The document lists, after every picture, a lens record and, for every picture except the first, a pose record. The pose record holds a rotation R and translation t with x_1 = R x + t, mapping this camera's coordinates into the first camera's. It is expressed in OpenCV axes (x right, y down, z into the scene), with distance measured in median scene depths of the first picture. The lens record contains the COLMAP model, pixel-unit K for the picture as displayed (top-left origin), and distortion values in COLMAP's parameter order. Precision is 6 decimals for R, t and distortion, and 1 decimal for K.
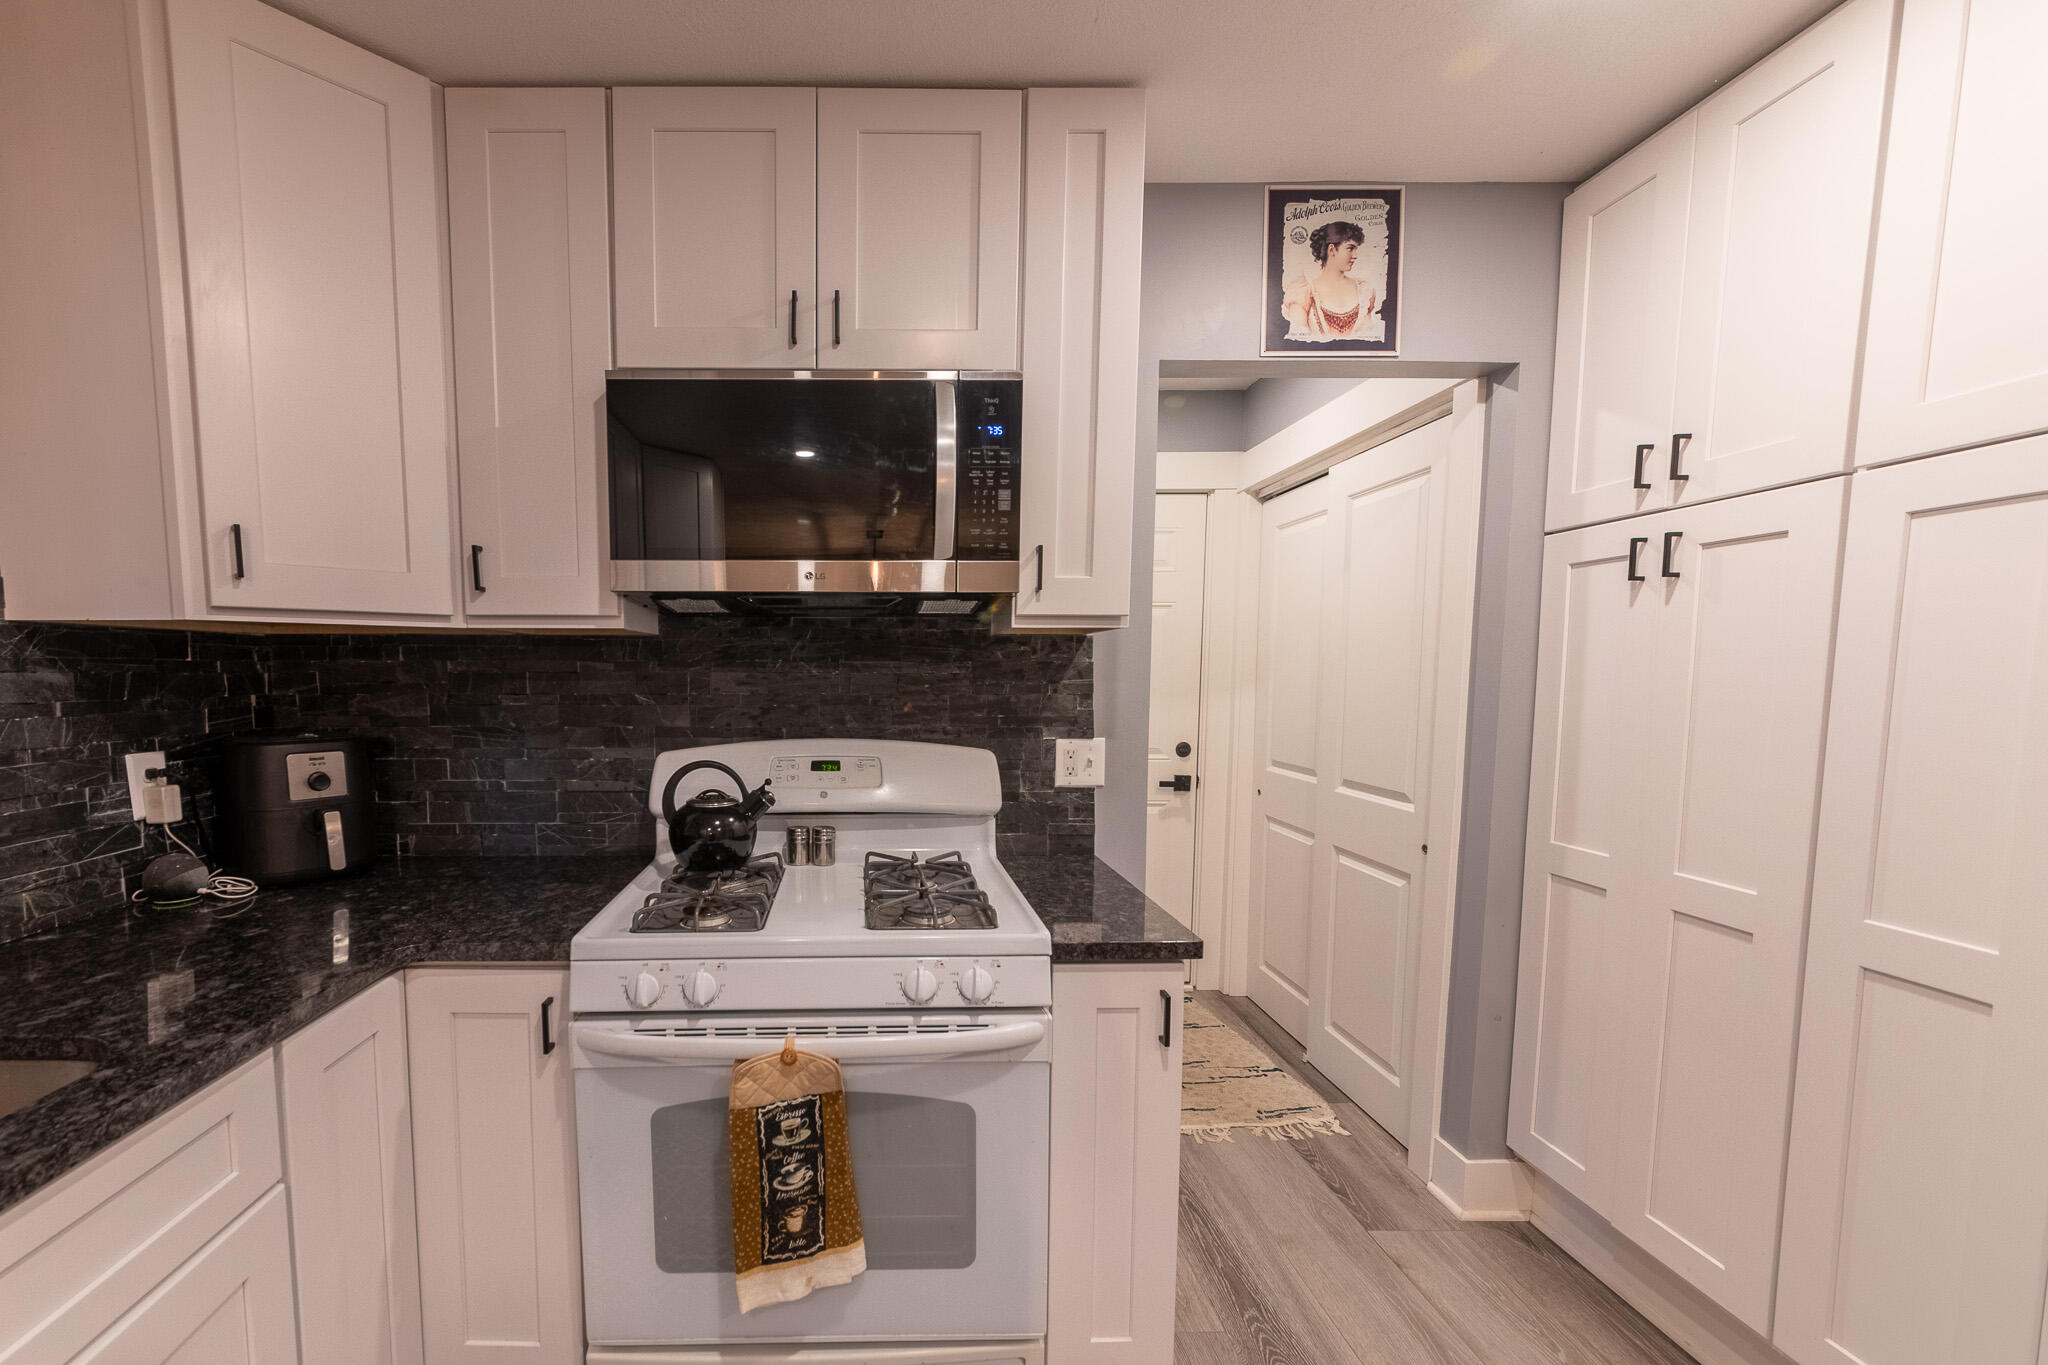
lens RADIAL K [[843.1, 0, 868.2], [0, 843.1, 740.7], [0, 0, 1]] dist [-0.001398, -0.000231]
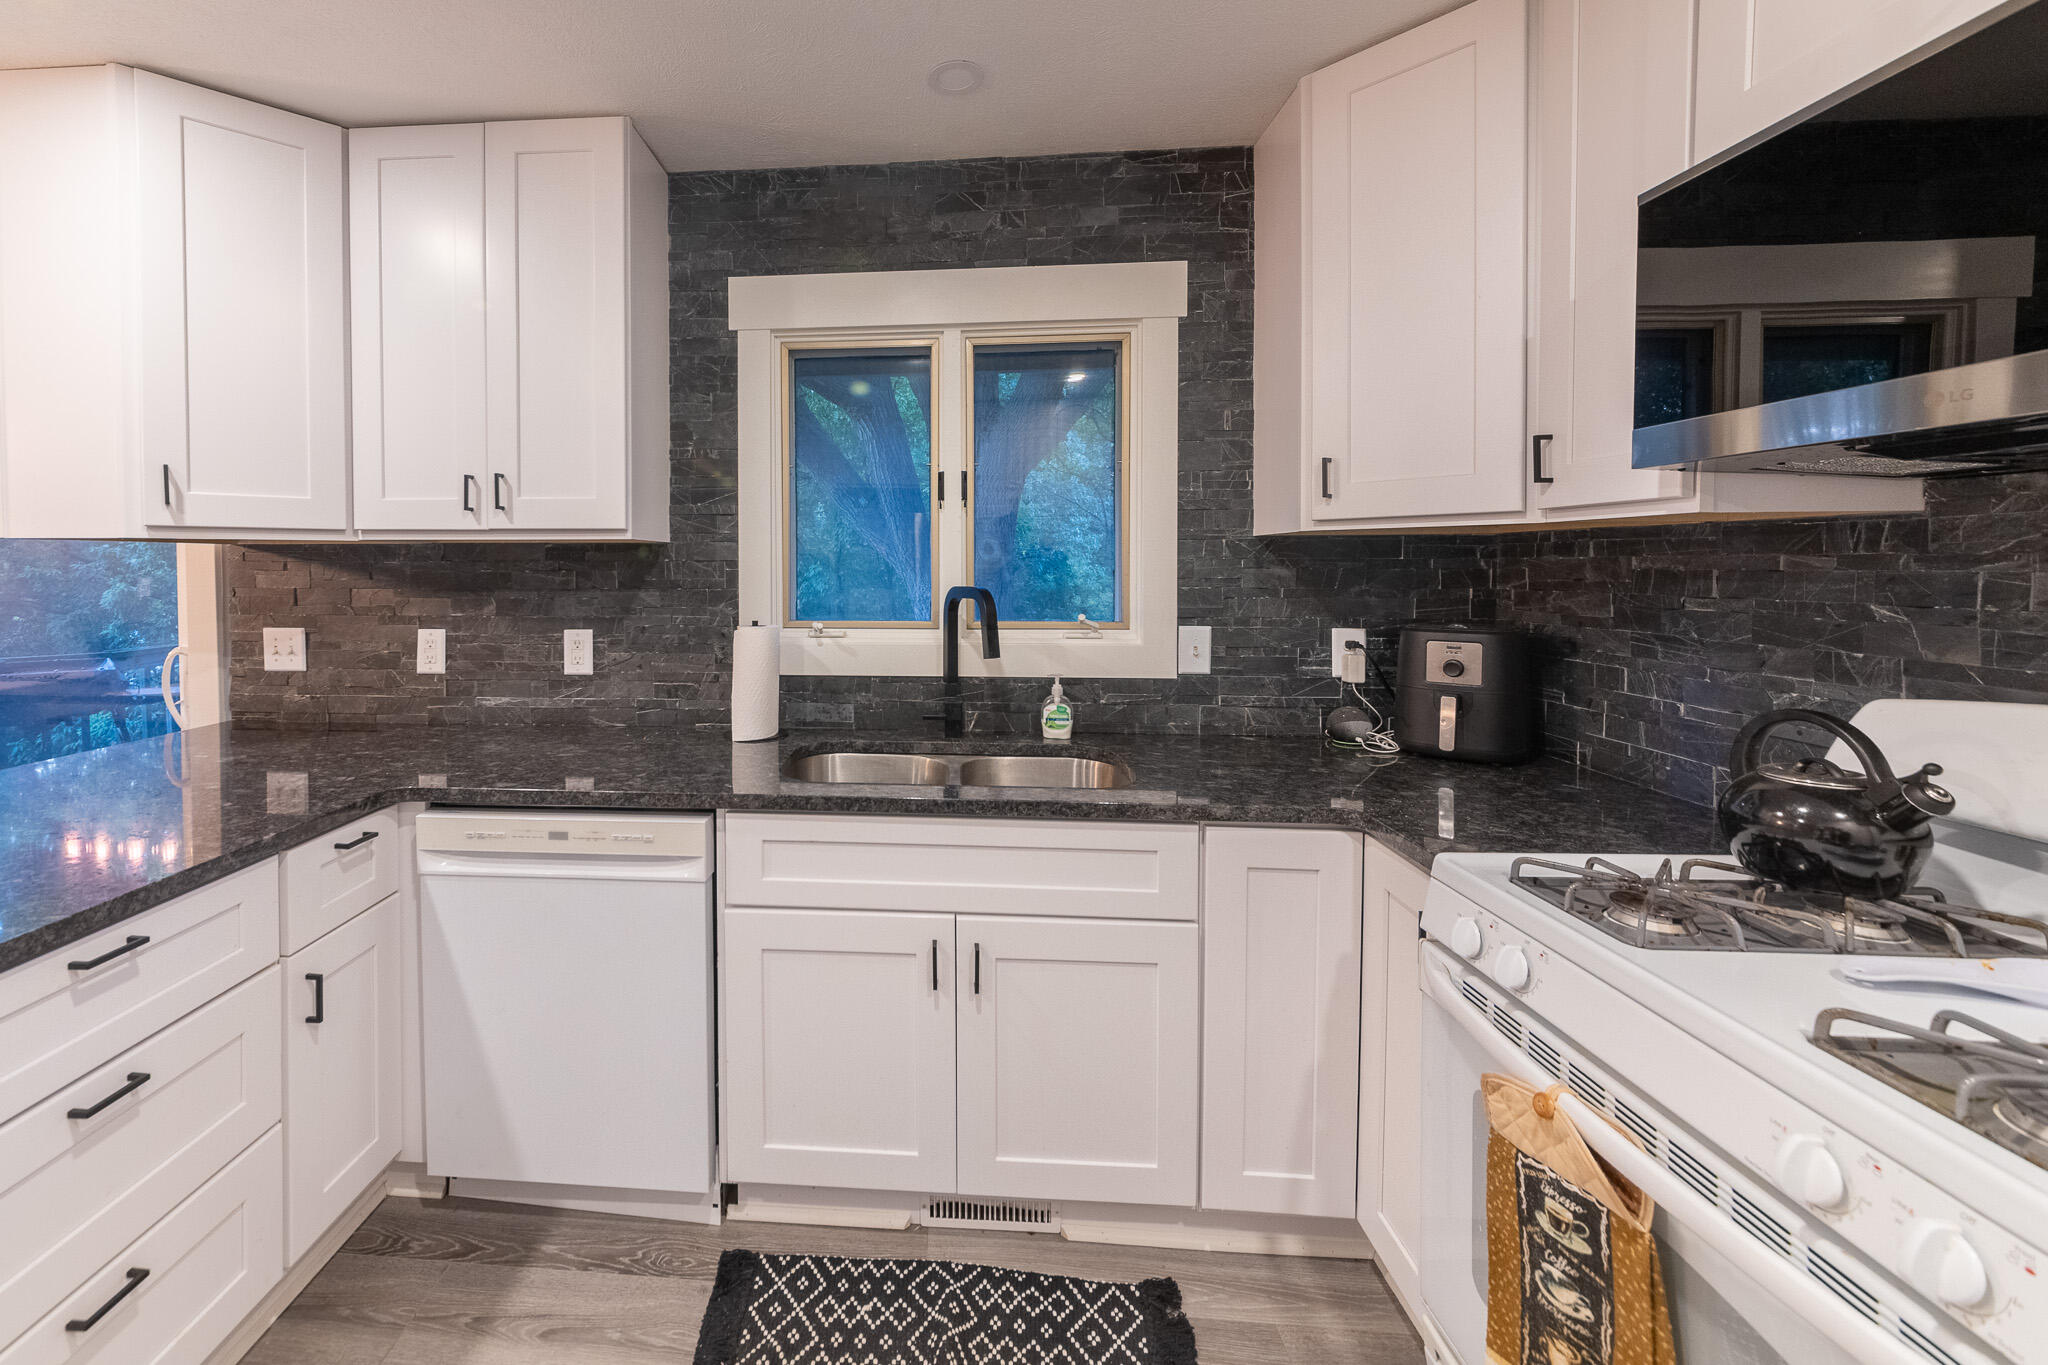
lens RADIAL K [[823.3, 0, 878.2], [0, 823.3, 586.3], [0, 0, 1]] dist [-0.001687, -0.000270]
pose [[-0.084978, 0.026234, -0.996037, 0.482174], [-0.079645, 0.996276, 0.033036, -0.034160], [0.993195, 0.082137, -0.082572, 0.342390]]
